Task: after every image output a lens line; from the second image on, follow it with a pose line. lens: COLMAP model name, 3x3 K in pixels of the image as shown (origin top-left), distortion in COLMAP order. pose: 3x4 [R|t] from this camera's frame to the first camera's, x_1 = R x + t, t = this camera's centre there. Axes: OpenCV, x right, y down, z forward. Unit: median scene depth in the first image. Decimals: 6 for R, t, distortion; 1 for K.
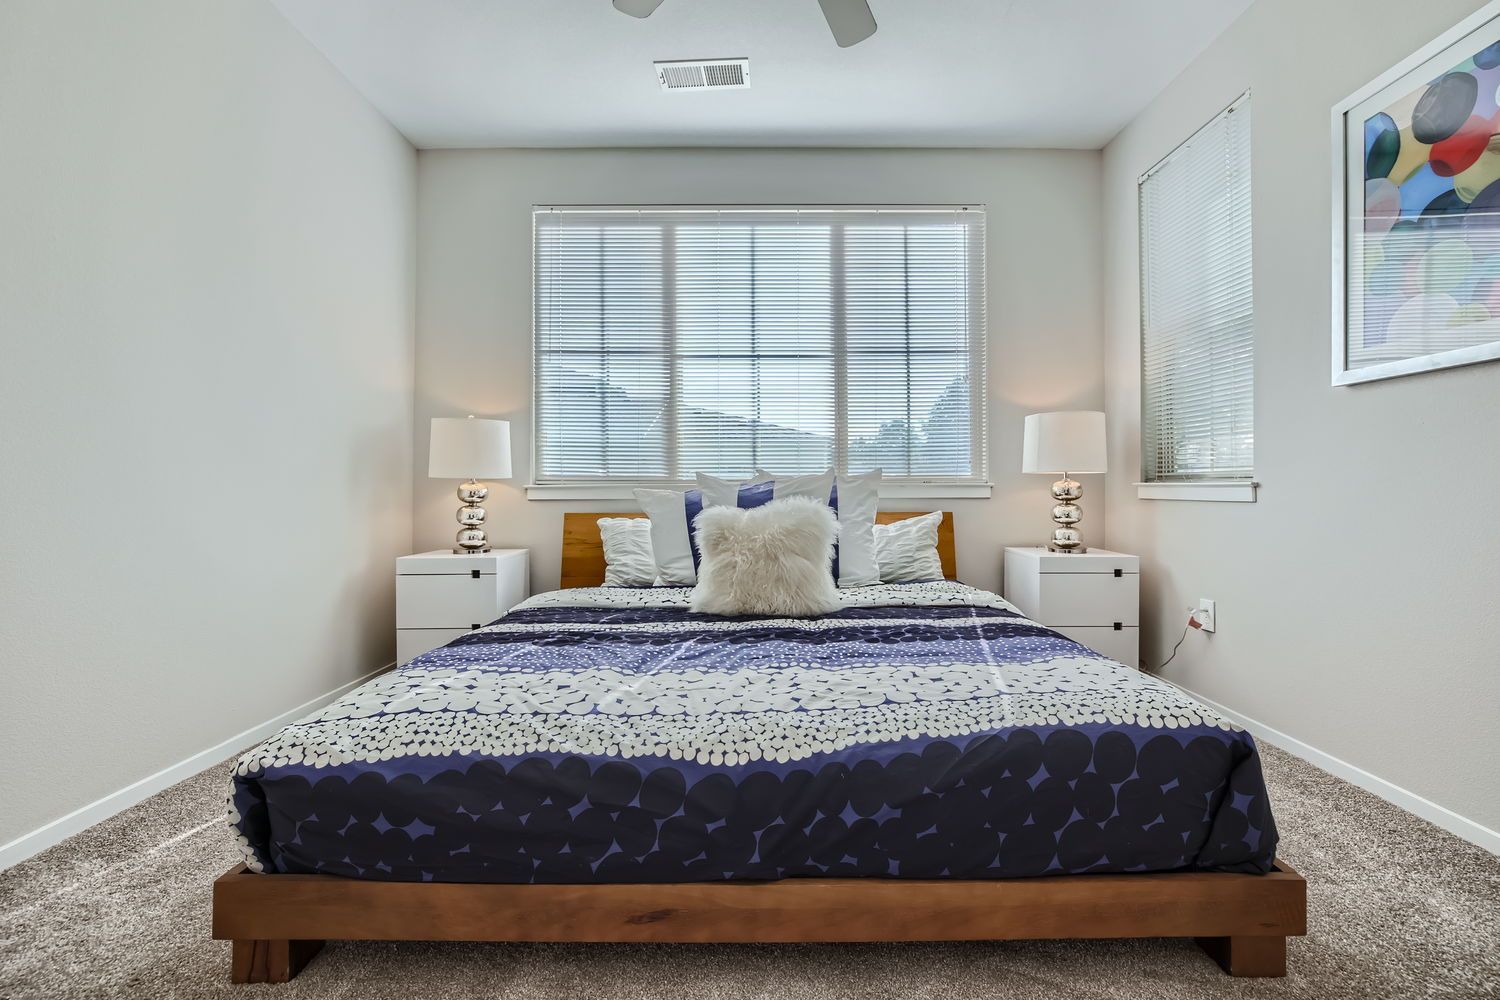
lens RADIAL K [[665.9, 0, 750.0], [0, 665.9, 500.0], [0, 0, 1]] dist [-0.011863, 0.000081]
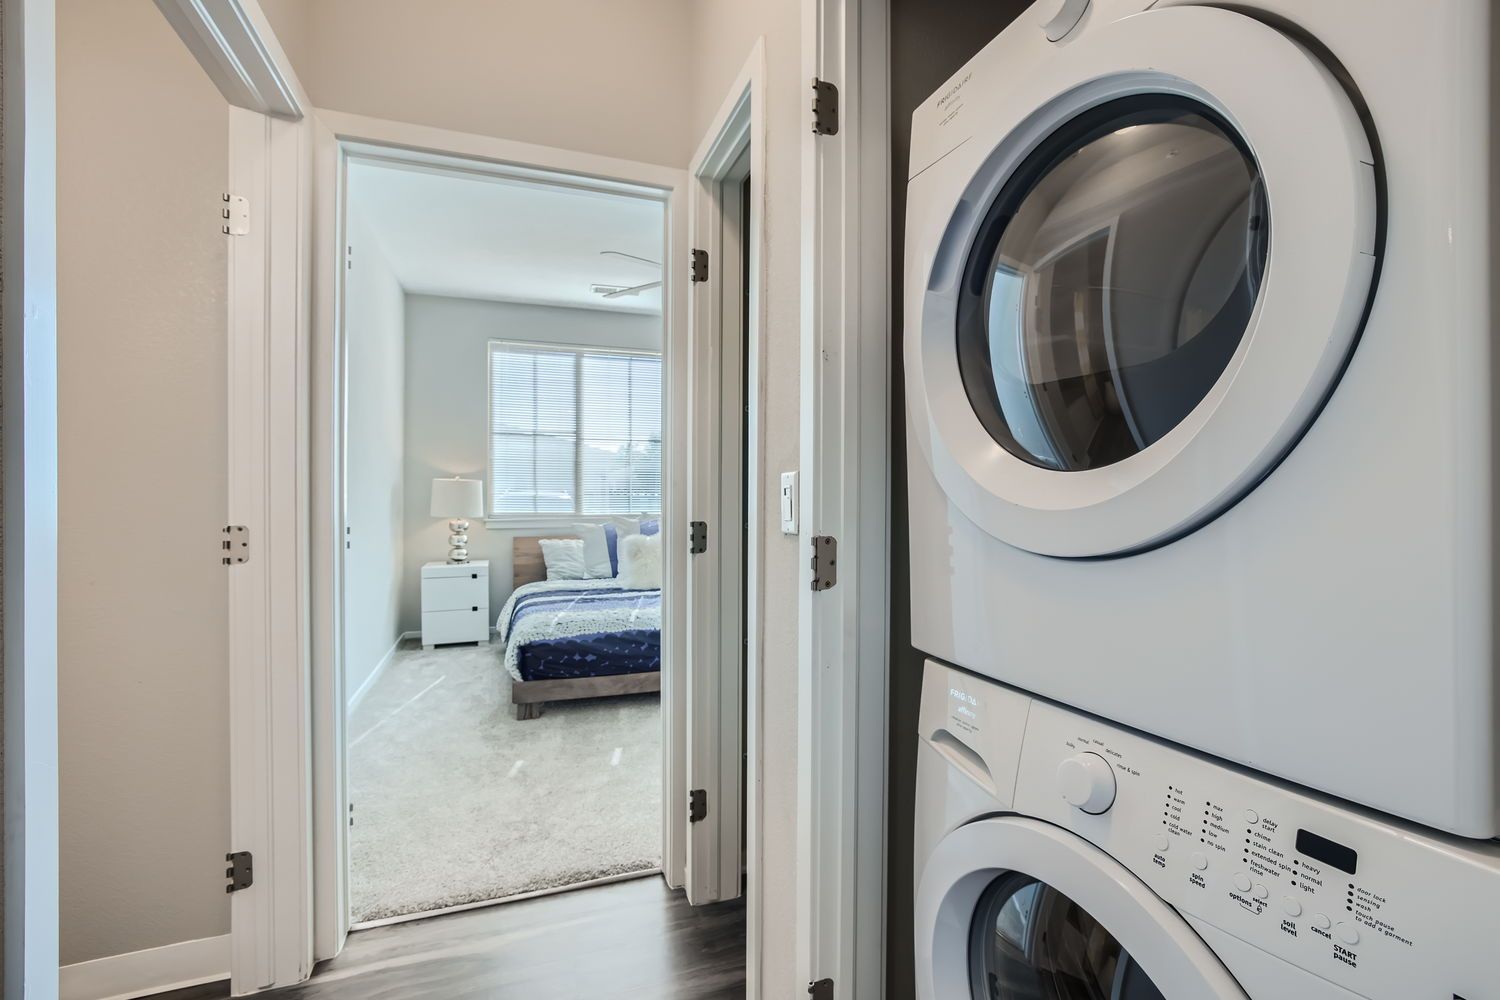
lens RADIAL K [[665.9, 0, 750.0], [0, 665.9, 500.0], [0, 0, 1]] dist [-0.011863, 0.000081]
pose [[0.939639, -0.001716, 0.342164, -0.309233], [0.001949, 0.999998, -0.000338, -0.070383], [-0.342162, 0.000984, 0.939640, -0.727969]]
